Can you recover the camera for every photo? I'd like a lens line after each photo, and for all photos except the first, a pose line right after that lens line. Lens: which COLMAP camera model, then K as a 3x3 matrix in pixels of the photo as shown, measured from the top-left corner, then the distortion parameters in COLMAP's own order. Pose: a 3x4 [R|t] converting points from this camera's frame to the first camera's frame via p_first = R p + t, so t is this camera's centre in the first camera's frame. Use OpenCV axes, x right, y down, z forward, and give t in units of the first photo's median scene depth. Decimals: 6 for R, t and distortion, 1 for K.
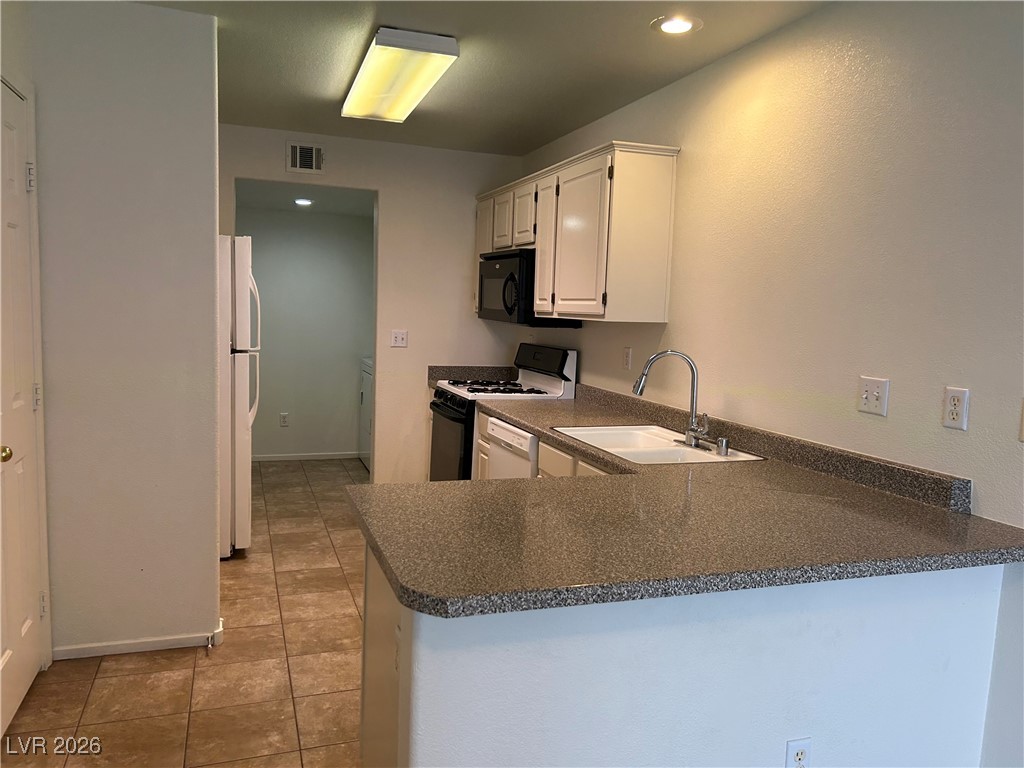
lens RADIAL K [[772.2, 0, 513.4], [0, 772.2, 385.6], [0, 0, 1]] dist [0.023480, -0.045688]
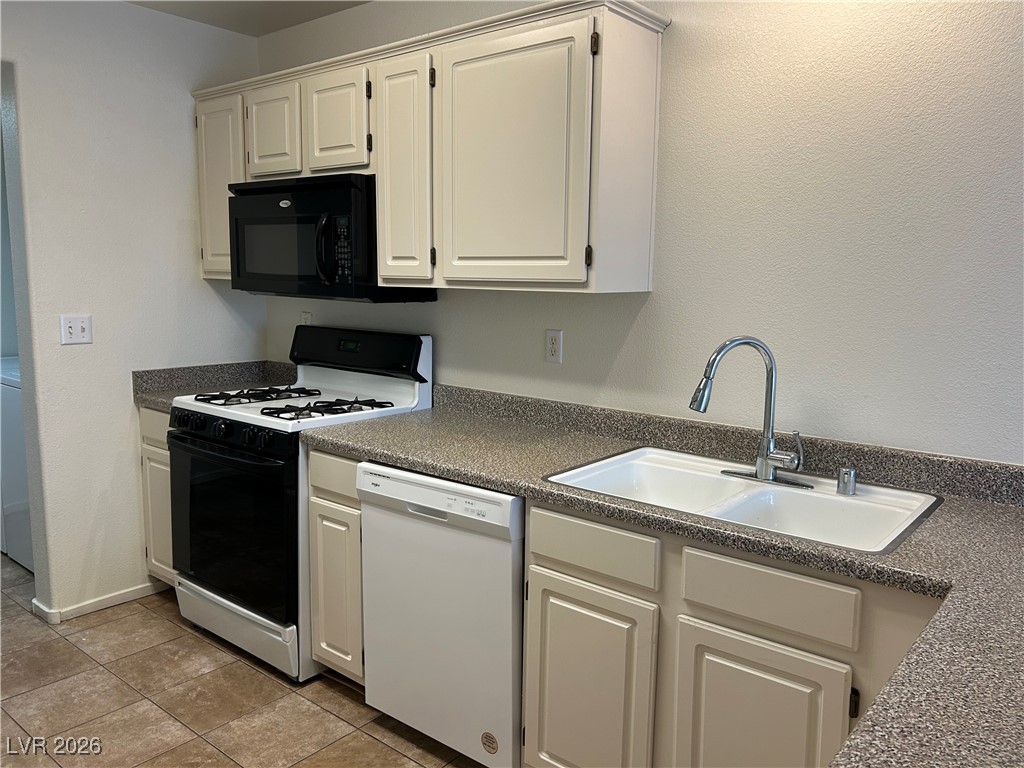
lens RADIAL K [[772.2, 0, 512.5], [0, 772.2, 380.6], [0, 0, 1]] dist [0.023480, -0.045688]
pose [[0.852656, -0.092078, 0.514295, -0.209171], [0.066984, 0.995490, 0.067176, -0.048086], [-0.518161, -0.022828, 0.854978, 0.409872]]
